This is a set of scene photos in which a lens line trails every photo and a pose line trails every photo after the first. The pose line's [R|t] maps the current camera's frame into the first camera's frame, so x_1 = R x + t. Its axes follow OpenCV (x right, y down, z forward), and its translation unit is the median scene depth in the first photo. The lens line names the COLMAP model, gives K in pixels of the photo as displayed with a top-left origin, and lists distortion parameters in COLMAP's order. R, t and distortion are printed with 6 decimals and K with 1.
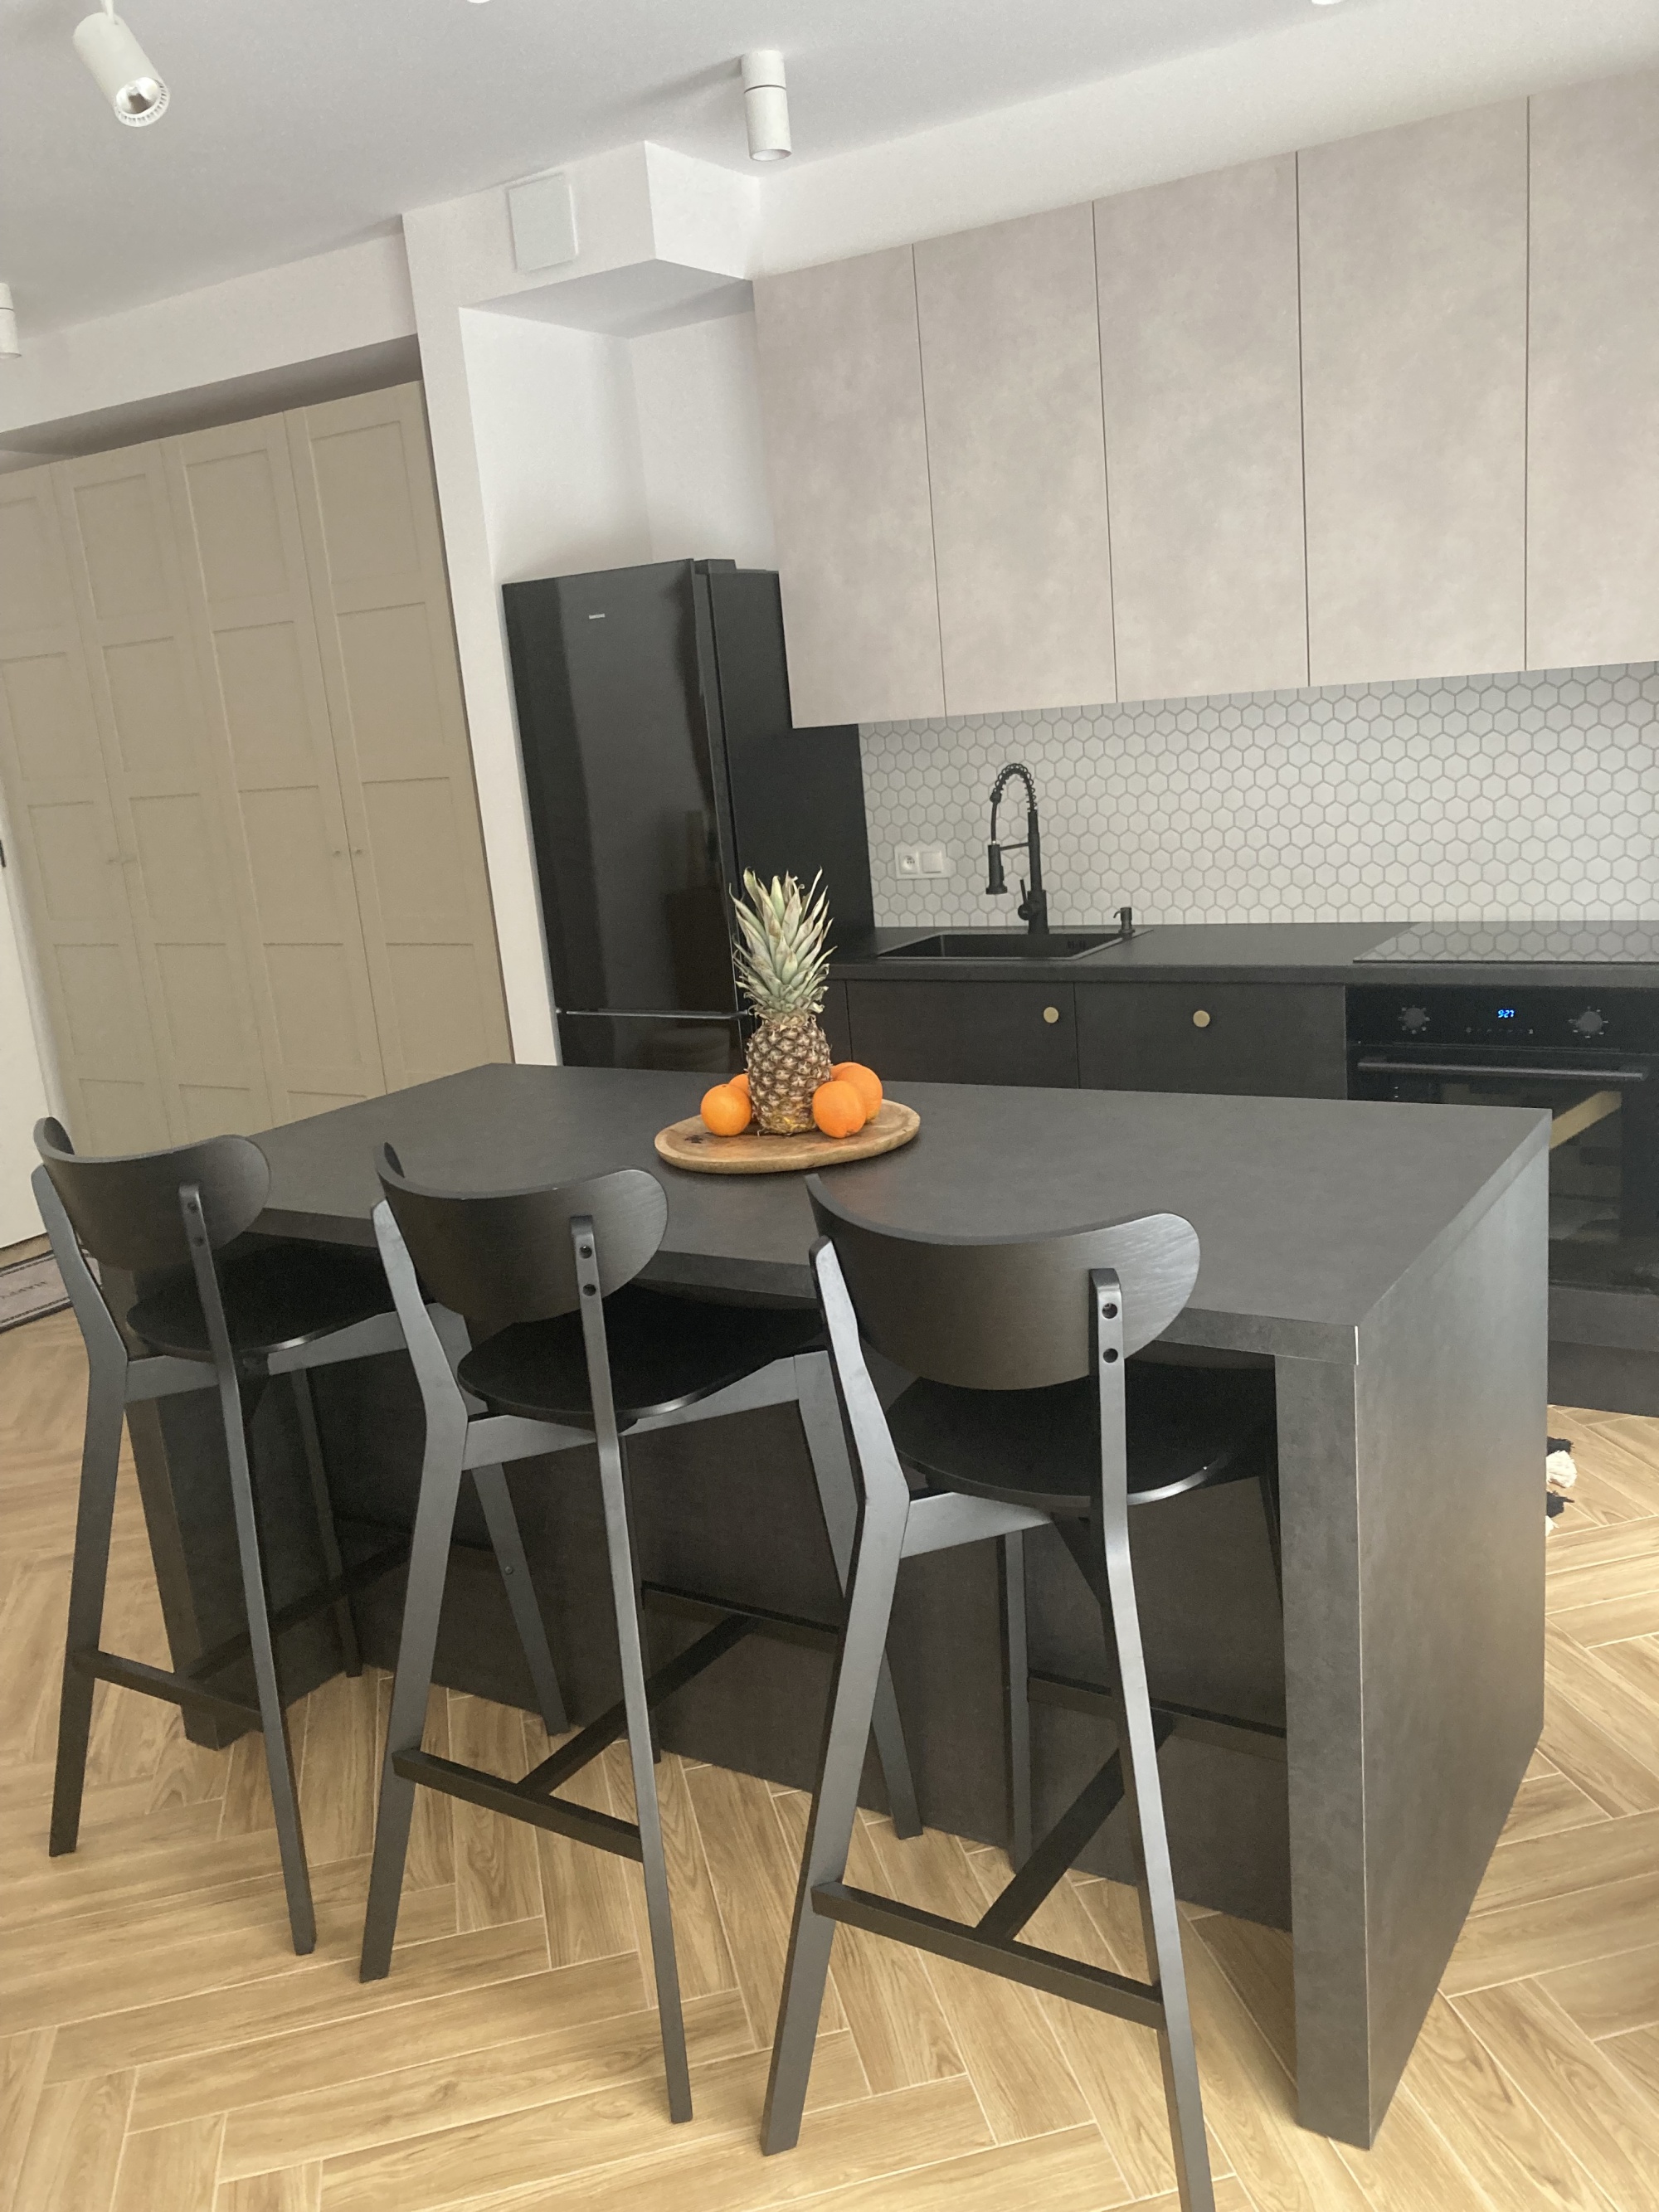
lens RADIAL K [[1816.9, 0, 825.7], [0, 1816.9, 1138.1], [0, 0, 1]] dist [0.048131, -0.014400]
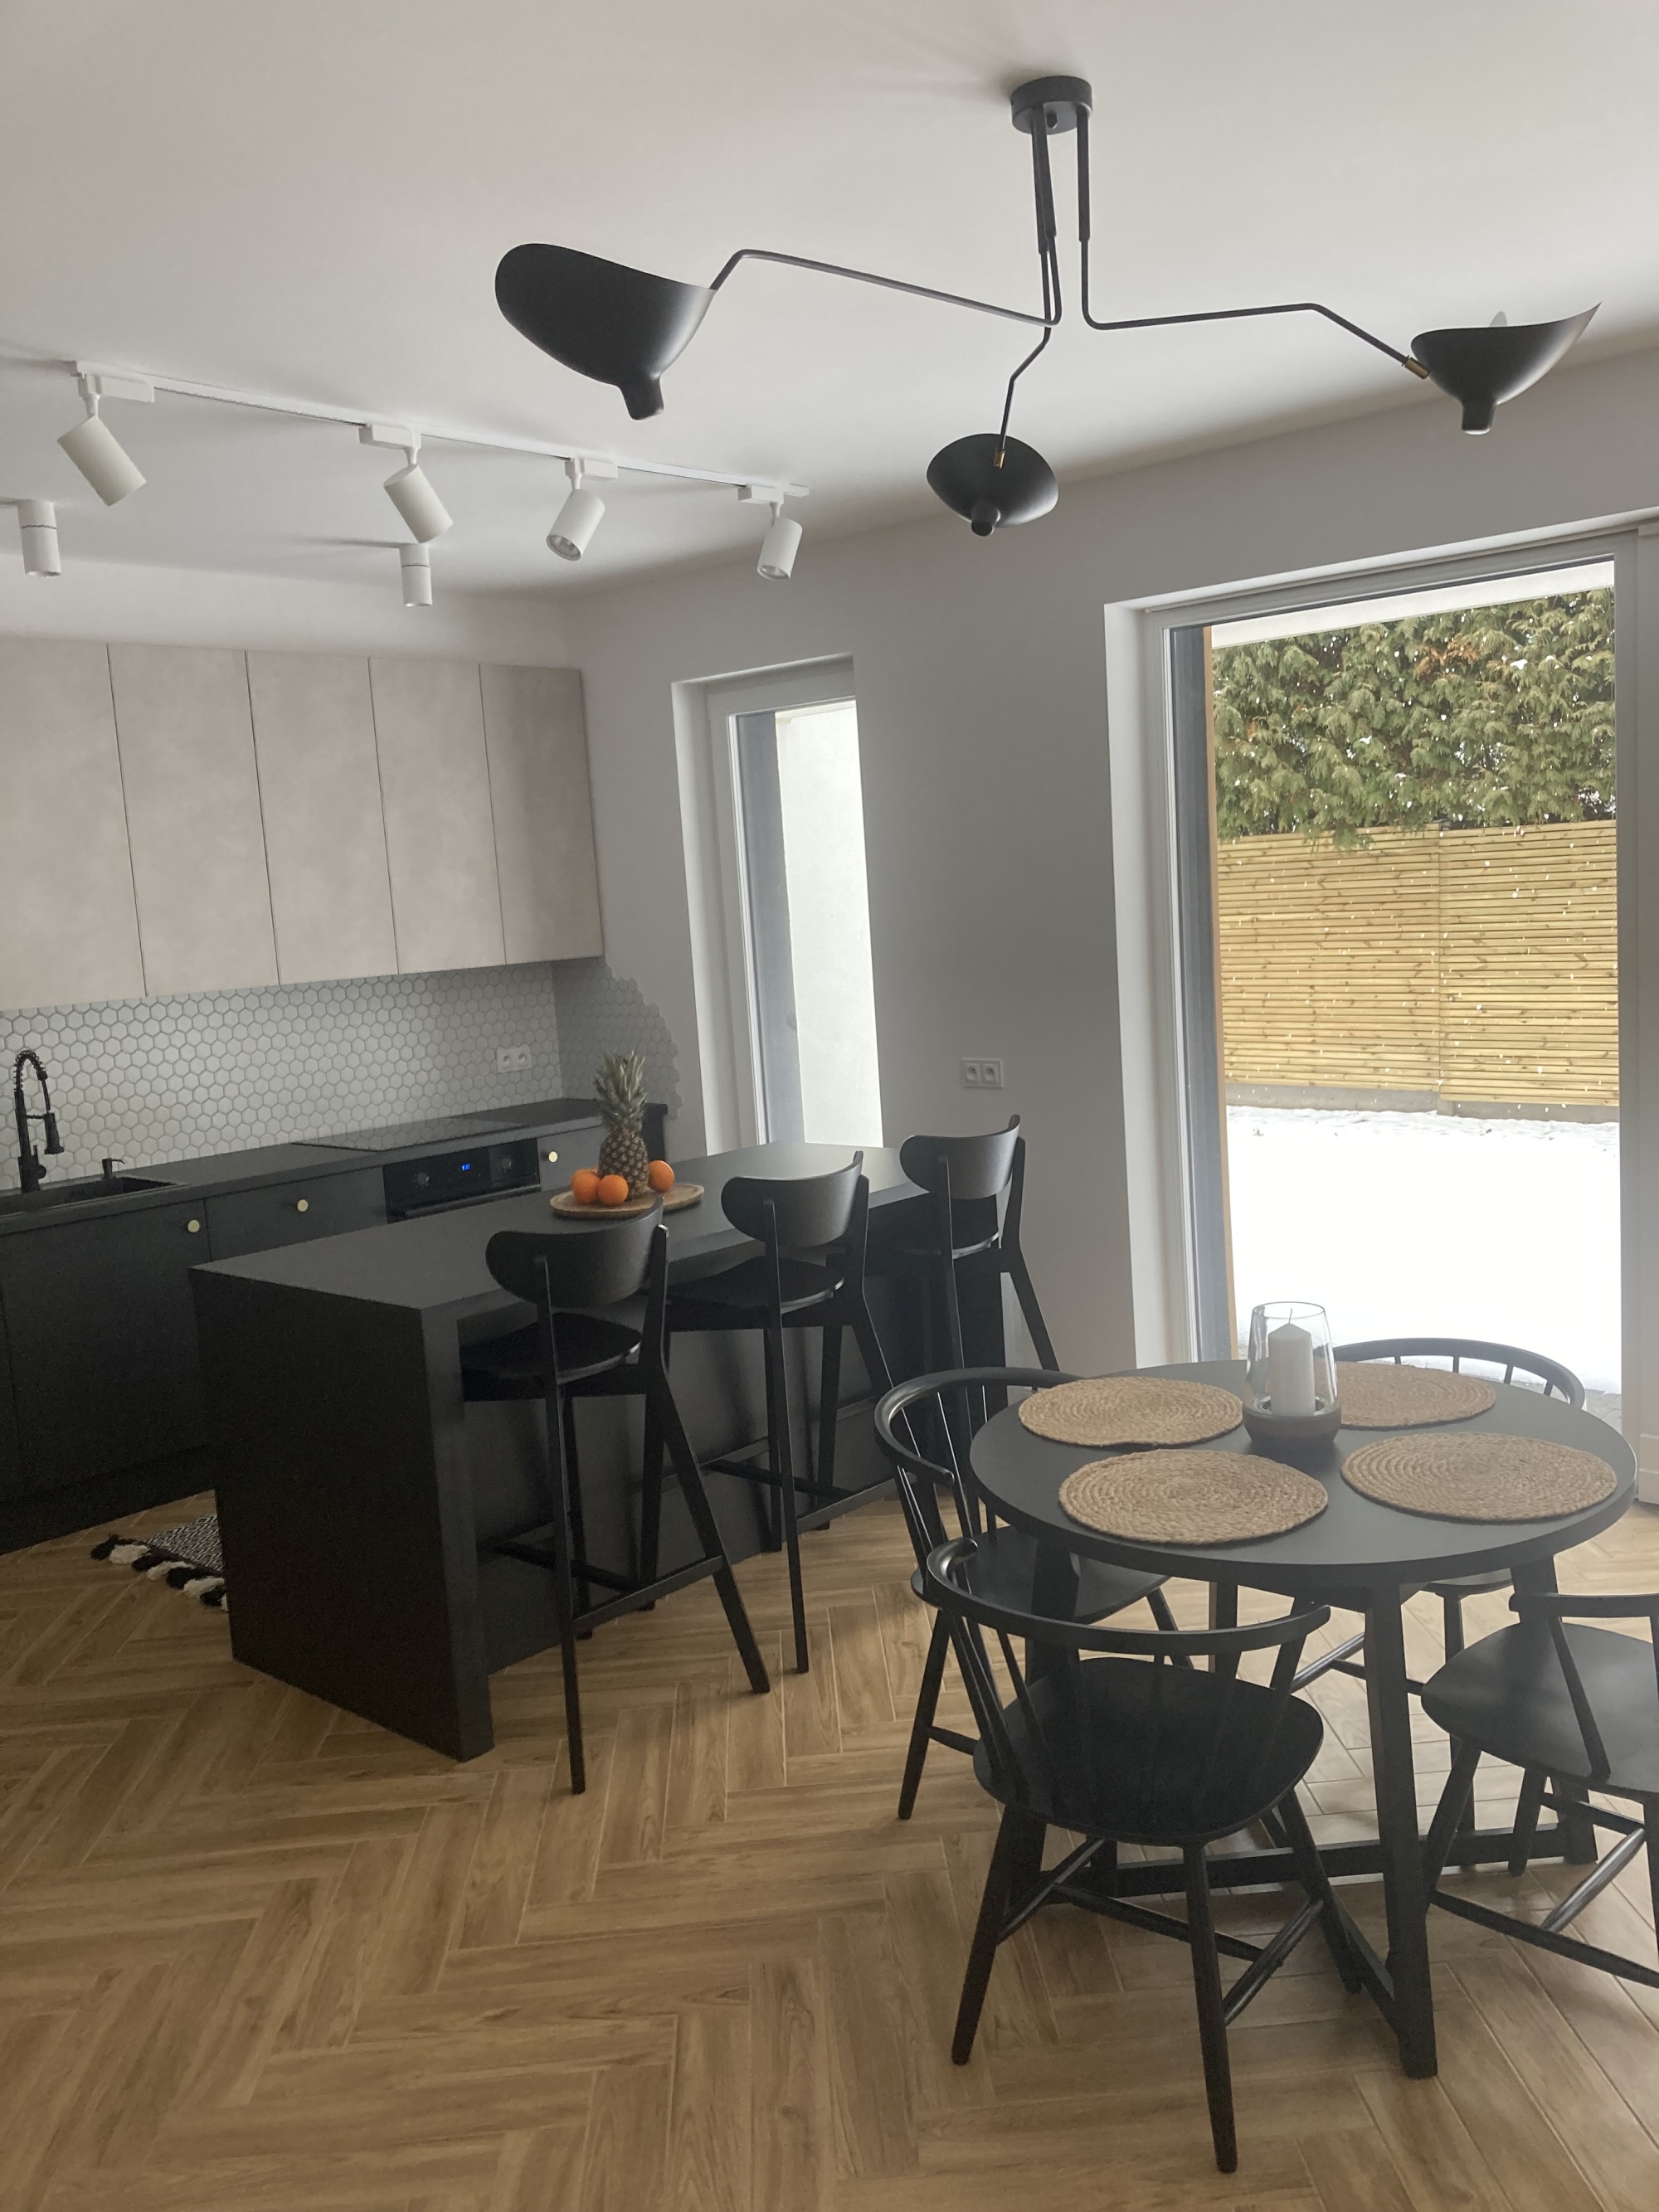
lens RADIAL K [[1816.9, 0, 825.7], [0, 1816.9, 1138.1], [0, 0, 1]] dist [0.048131, -0.014400]
pose [[0.208621, -0.066654, 0.975723, -1.091823], [0.287852, 0.957667, 0.003874, -0.003452], [-0.934676, 0.280055, 0.218976, 0.290608]]
